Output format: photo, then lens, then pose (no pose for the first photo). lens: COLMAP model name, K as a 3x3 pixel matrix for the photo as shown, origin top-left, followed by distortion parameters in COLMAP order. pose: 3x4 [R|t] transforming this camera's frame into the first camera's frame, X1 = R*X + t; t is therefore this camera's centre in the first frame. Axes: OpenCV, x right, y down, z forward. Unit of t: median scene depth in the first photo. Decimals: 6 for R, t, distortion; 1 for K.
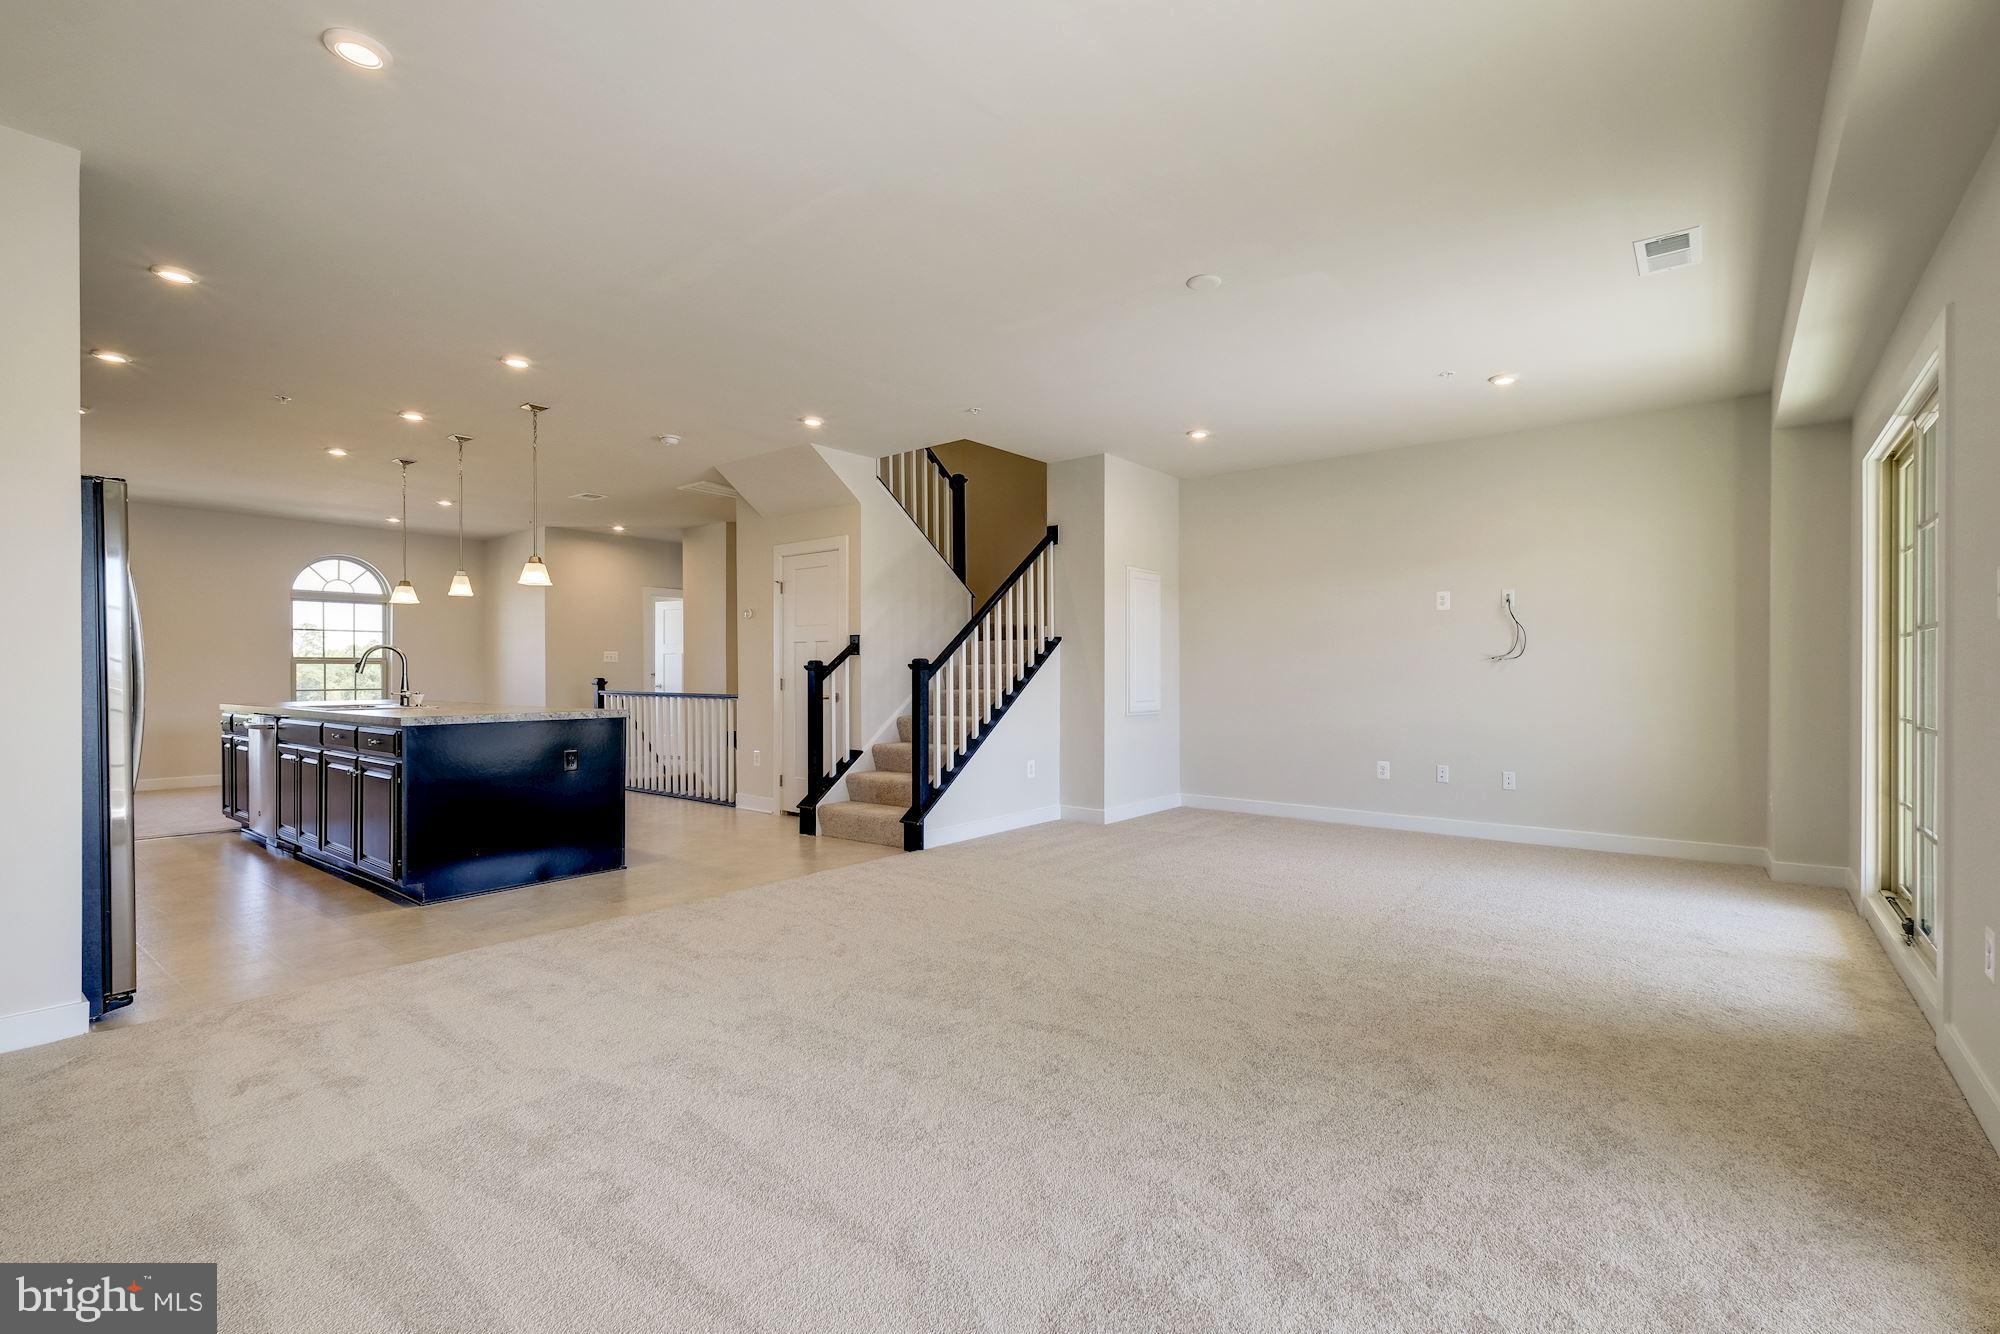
lens RADIAL K [[874.0, 0, 1042.1], [0, 874.0, 671.1], [0, 0, 1]] dist [0.008140, -0.000454]
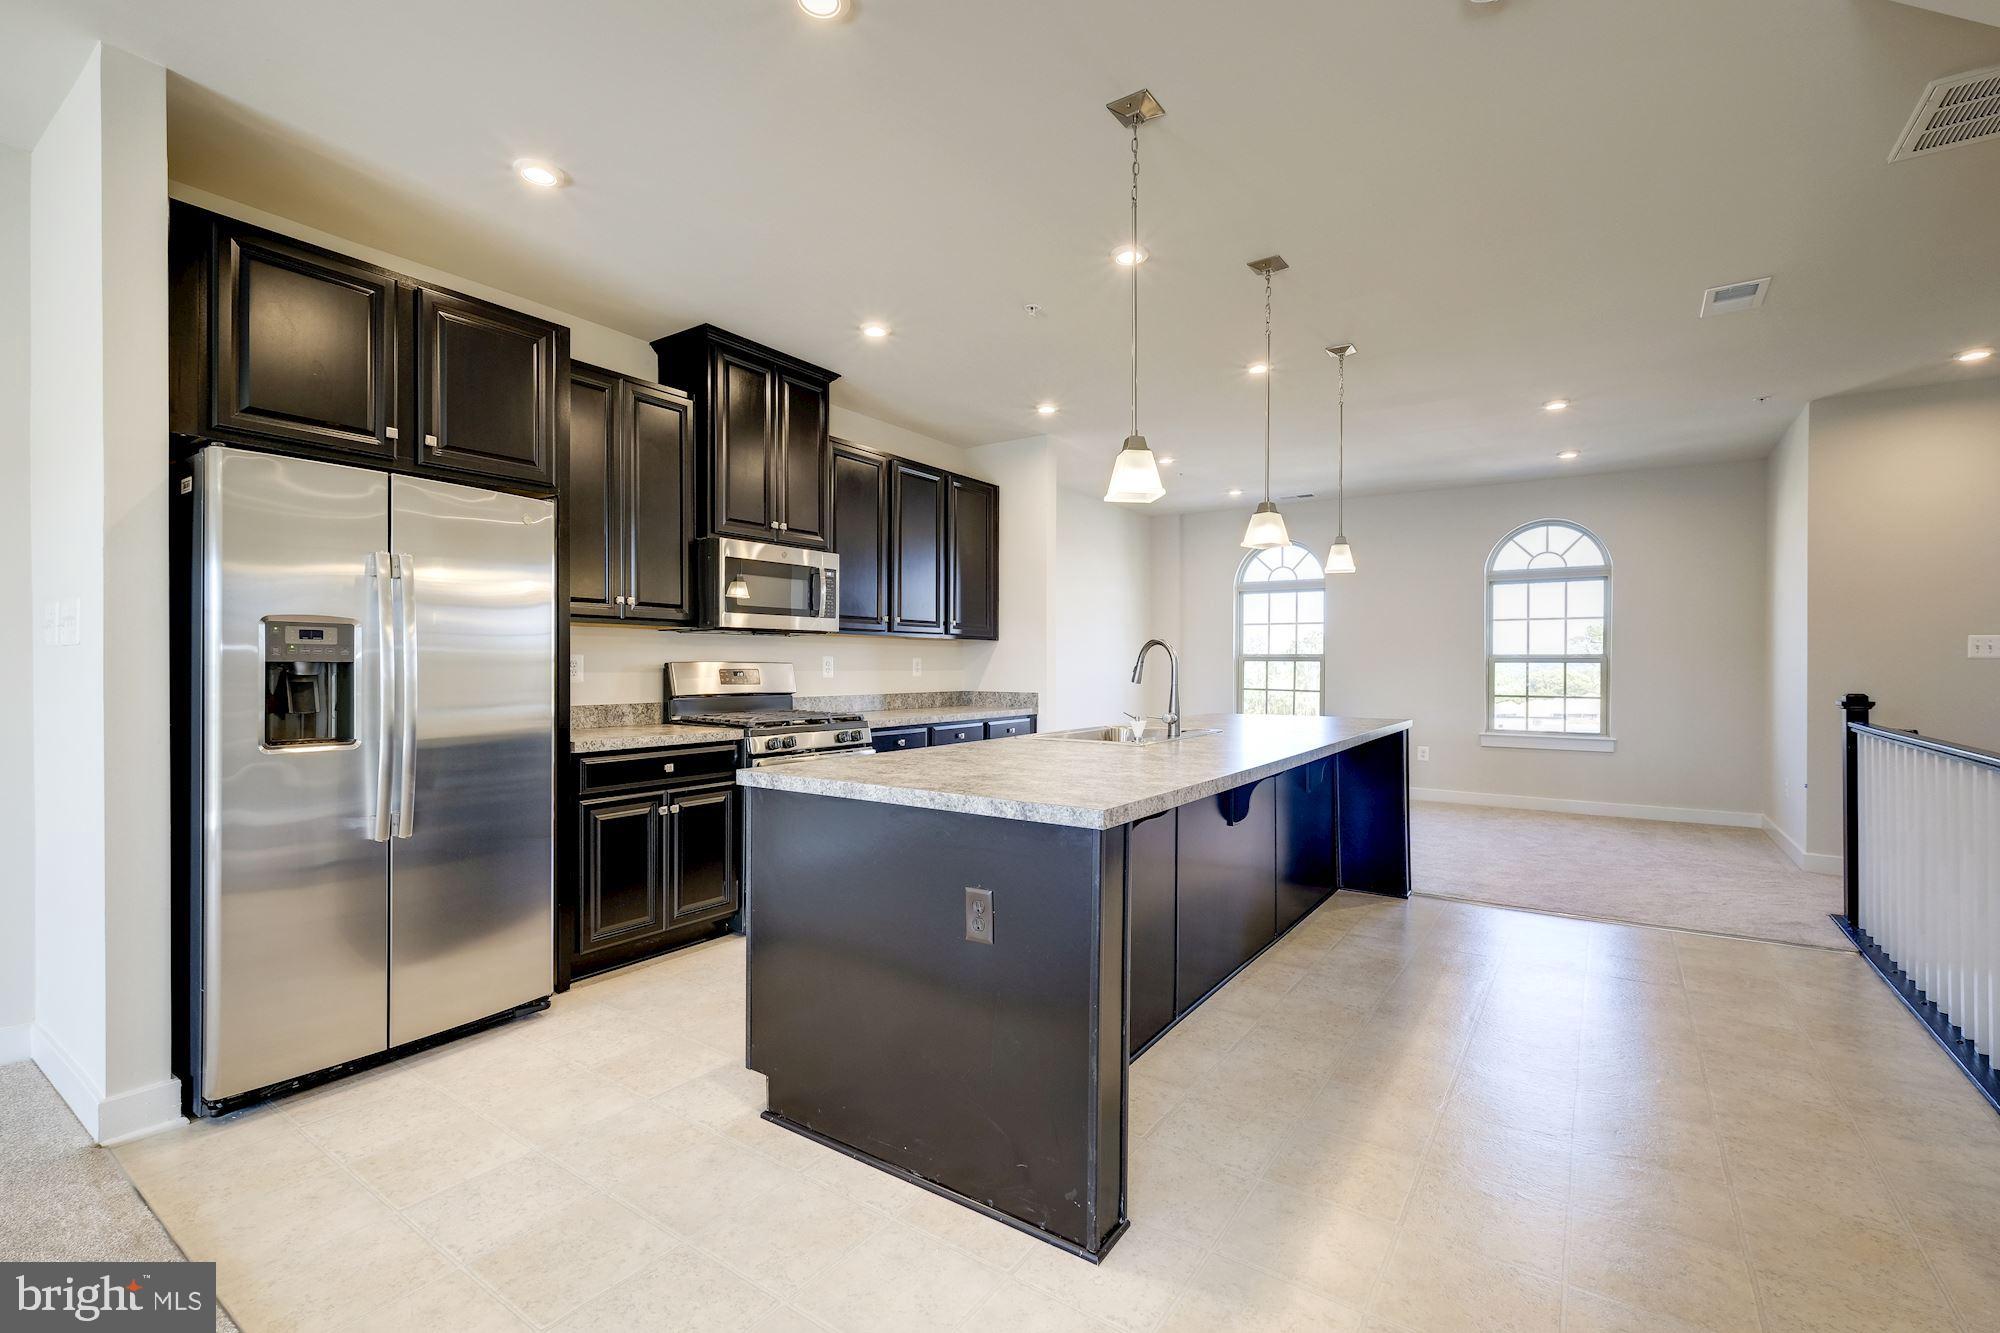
lens RADIAL K [[874.0, 0, 999.9], [0, 874.0, 666.5], [0, 0, 1]] dist [0.008140, -0.000454]
pose [[0.050861, 0.005221, -0.998692, -0.090639], [-0.004577, 0.999977, 0.004995, -0.009129], [0.998695, 0.004317, 0.050883, 0.681225]]
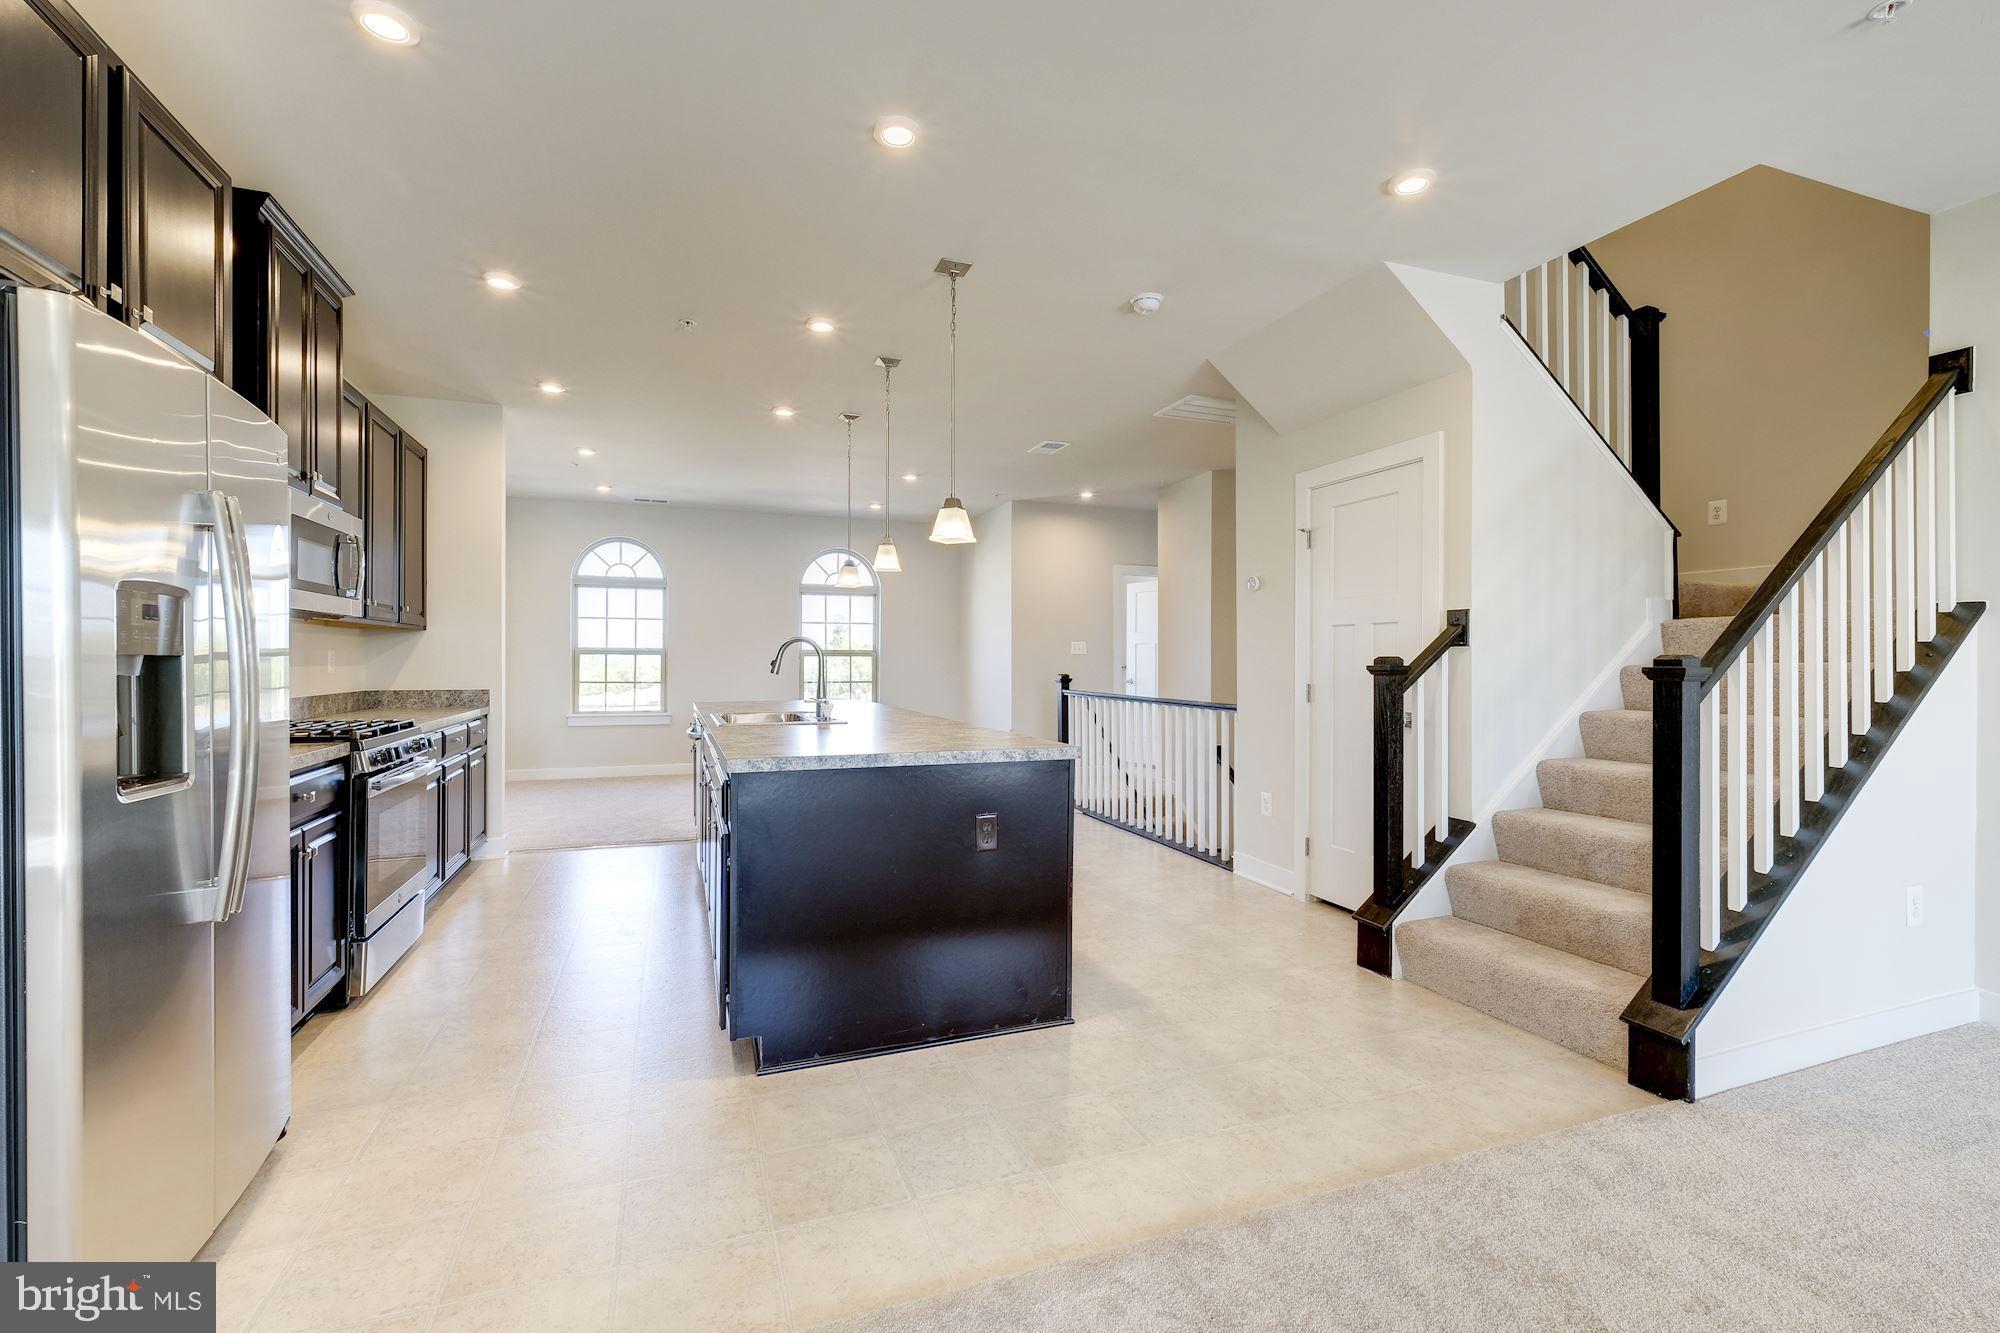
lens RADIAL K [[874.0, 0, 1001.7], [0, 874.0, 657.8], [0, 0, 1]] dist [0.008140, -0.000454]
pose [[0.846895, 0.003391, -0.531750, -0.150268], [-0.004853, 0.999987, -0.001352, -0.008288], [0.531739, 0.003725, 0.846900, 0.350029]]
